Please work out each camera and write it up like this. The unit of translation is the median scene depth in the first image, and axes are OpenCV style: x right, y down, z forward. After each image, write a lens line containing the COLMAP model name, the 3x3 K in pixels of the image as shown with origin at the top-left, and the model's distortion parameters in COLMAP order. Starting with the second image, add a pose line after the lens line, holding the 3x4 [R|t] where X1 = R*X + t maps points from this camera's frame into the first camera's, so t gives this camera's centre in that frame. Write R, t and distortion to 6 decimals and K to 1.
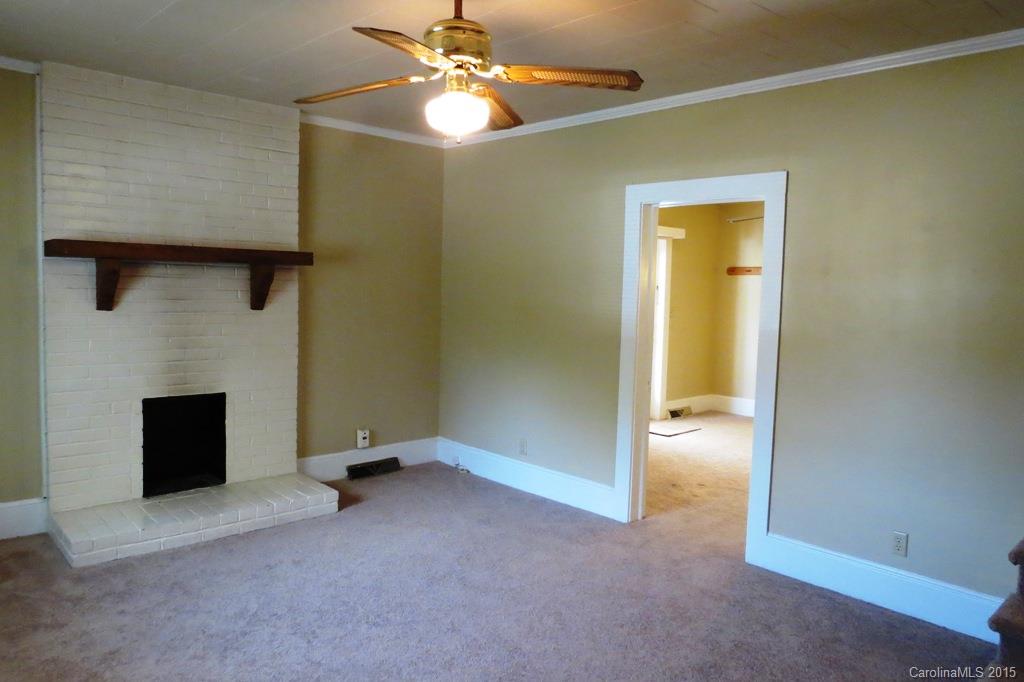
lens RADIAL K [[722.2, 0, 509.2], [0, 722.2, 338.9], [0, 0, 1]] dist [-0.036822, 0.023570]
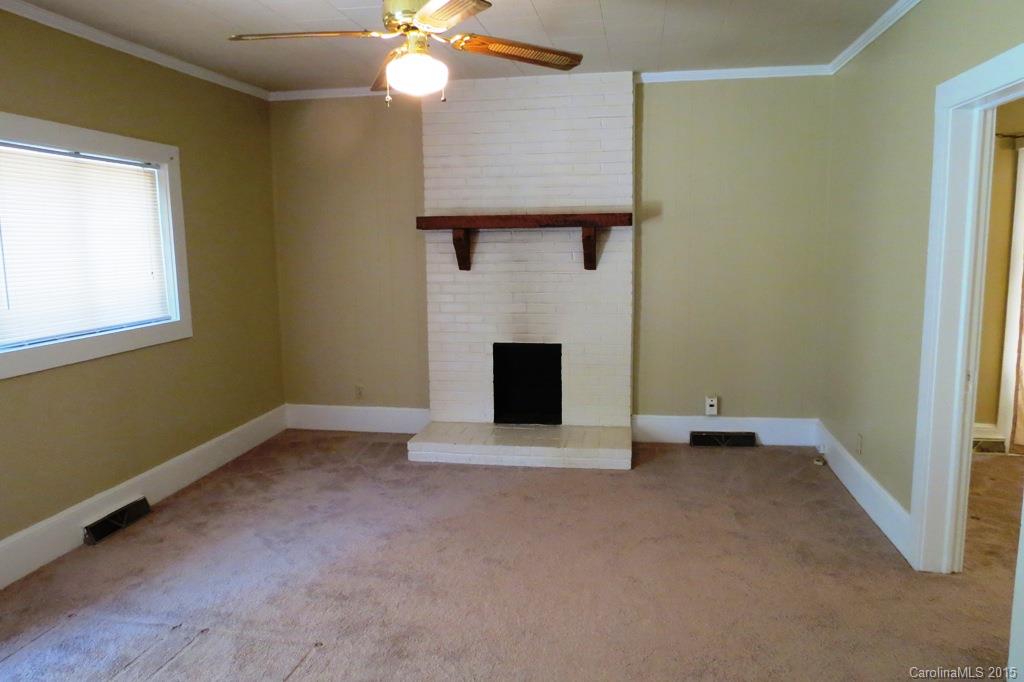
lens RADIAL K [[722.2, 0, 509.2], [0, 722.2, 338.9], [0, 0, 1]] dist [-0.036822, 0.023570]
pose [[0.602028, 0.073447, -0.795090, 0.453197], [-0.030404, 0.997147, 0.069091, -0.008190], [0.797896, -0.017421, 0.602544, 0.256477]]
